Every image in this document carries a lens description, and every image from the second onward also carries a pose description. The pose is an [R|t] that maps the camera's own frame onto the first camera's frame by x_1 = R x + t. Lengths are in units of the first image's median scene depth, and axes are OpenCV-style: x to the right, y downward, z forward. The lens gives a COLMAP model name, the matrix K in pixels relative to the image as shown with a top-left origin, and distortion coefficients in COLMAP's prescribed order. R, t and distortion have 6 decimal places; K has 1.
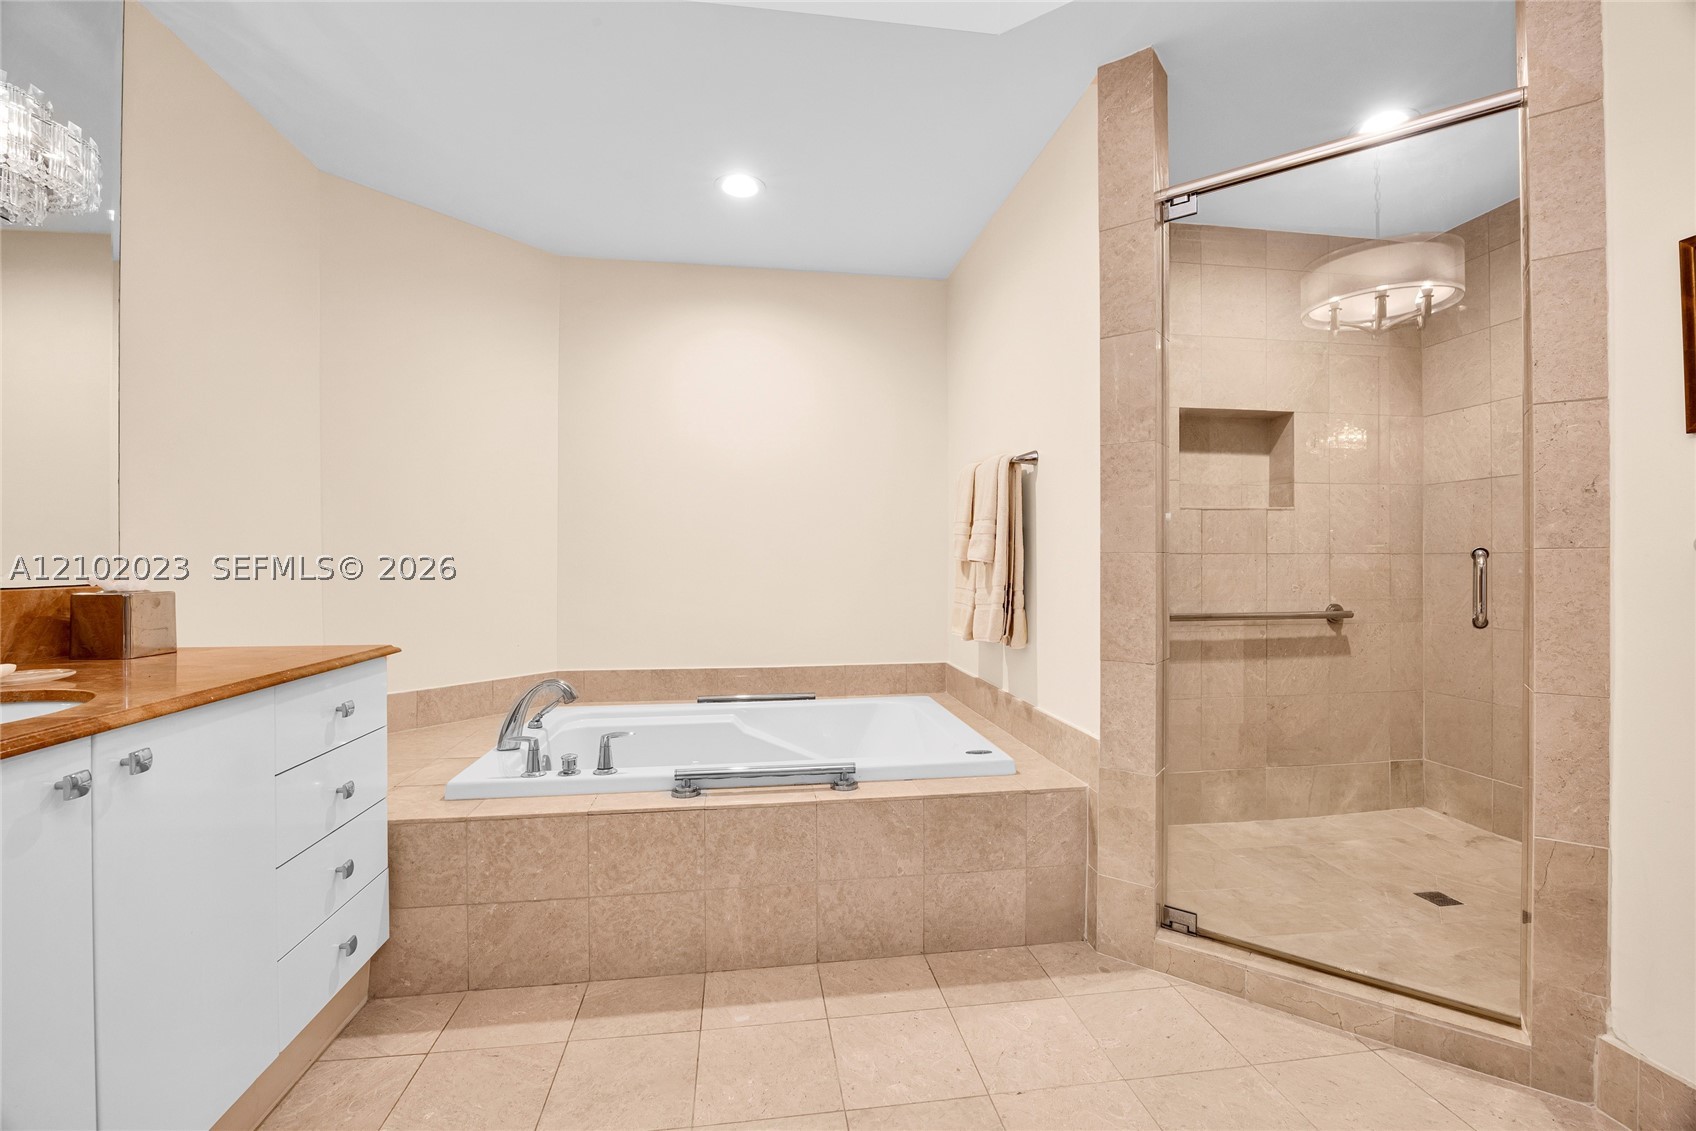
lens RADIAL K [[722.7, 0, 848.0], [0, 722.7, 565.5], [0, 0, 1]] dist [-0.017488, 0.000090]
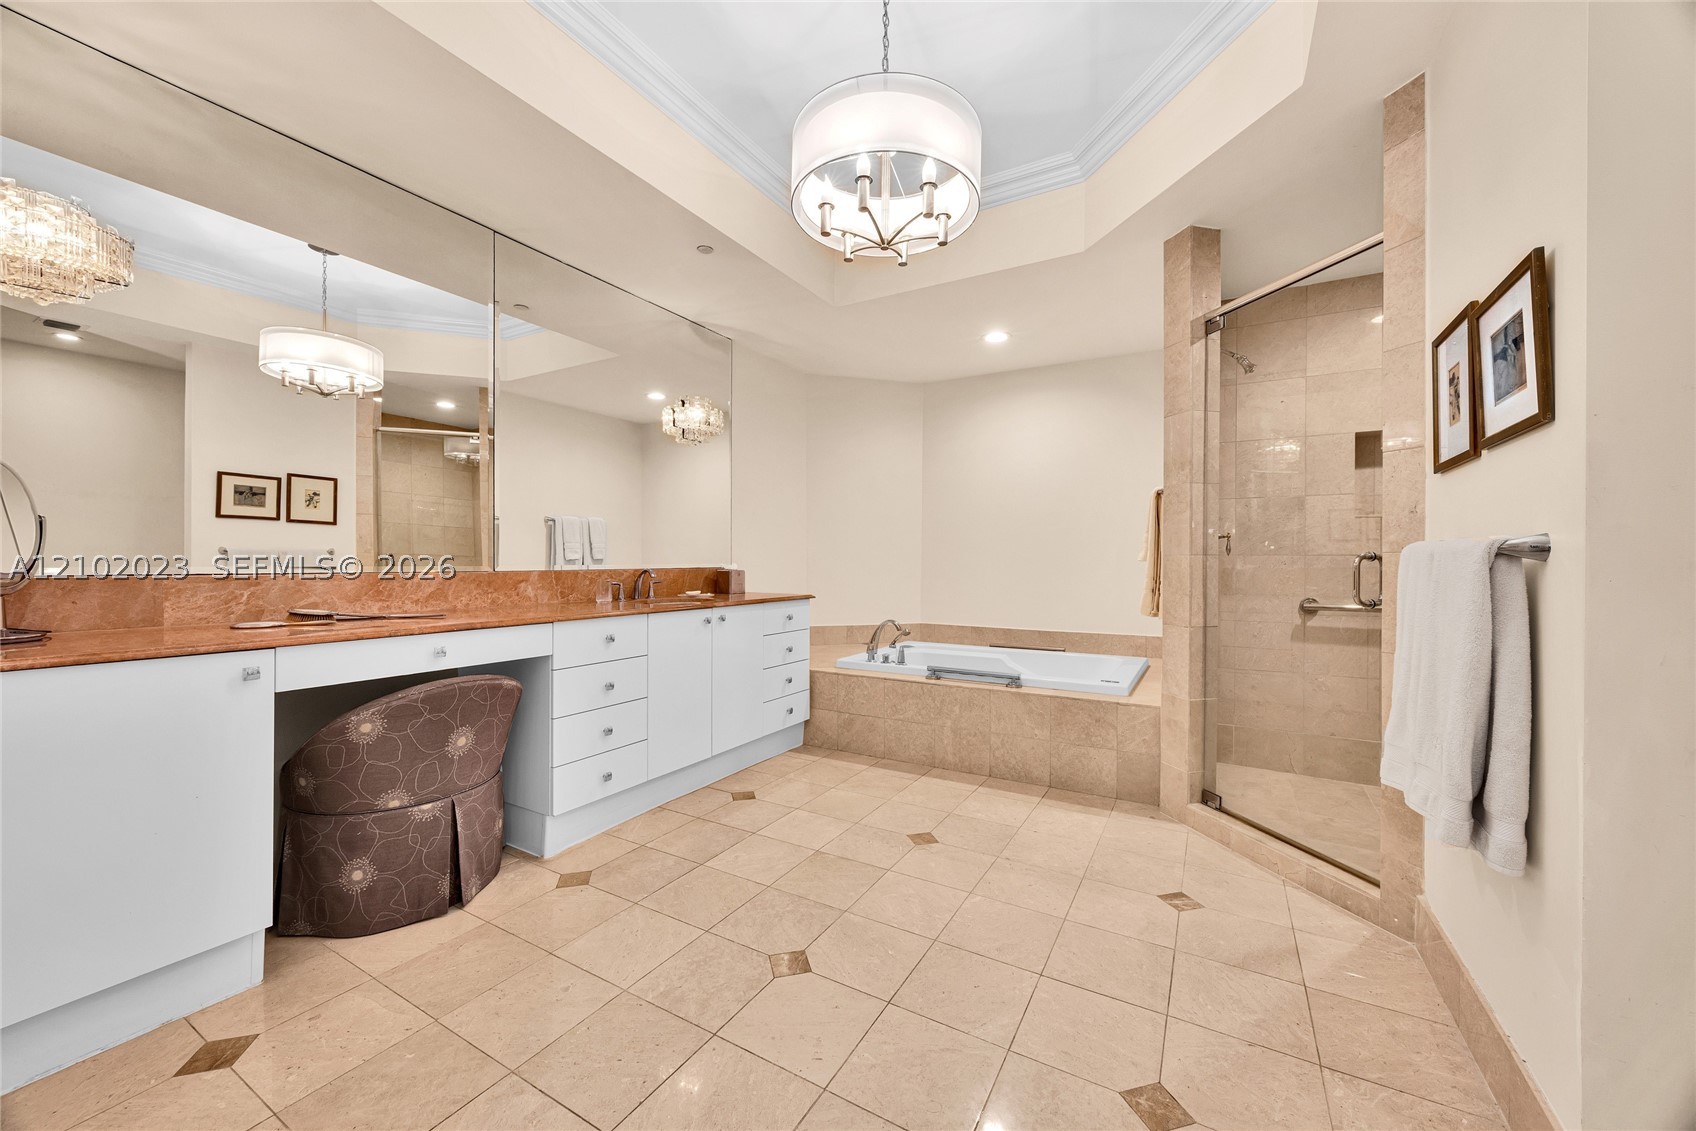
lens RADIAL K [[629.8, 0, 848.0], [0, 629.8, 565.5], [0, 0, 1]] dist [0.000301, 0.000048]
pose [[0.785615, 0.009064, -0.618650, 0.704661], [-0.007760, 0.999958, 0.004796, 0.004317], [0.618668, 0.001033, 0.785652, -0.528123]]
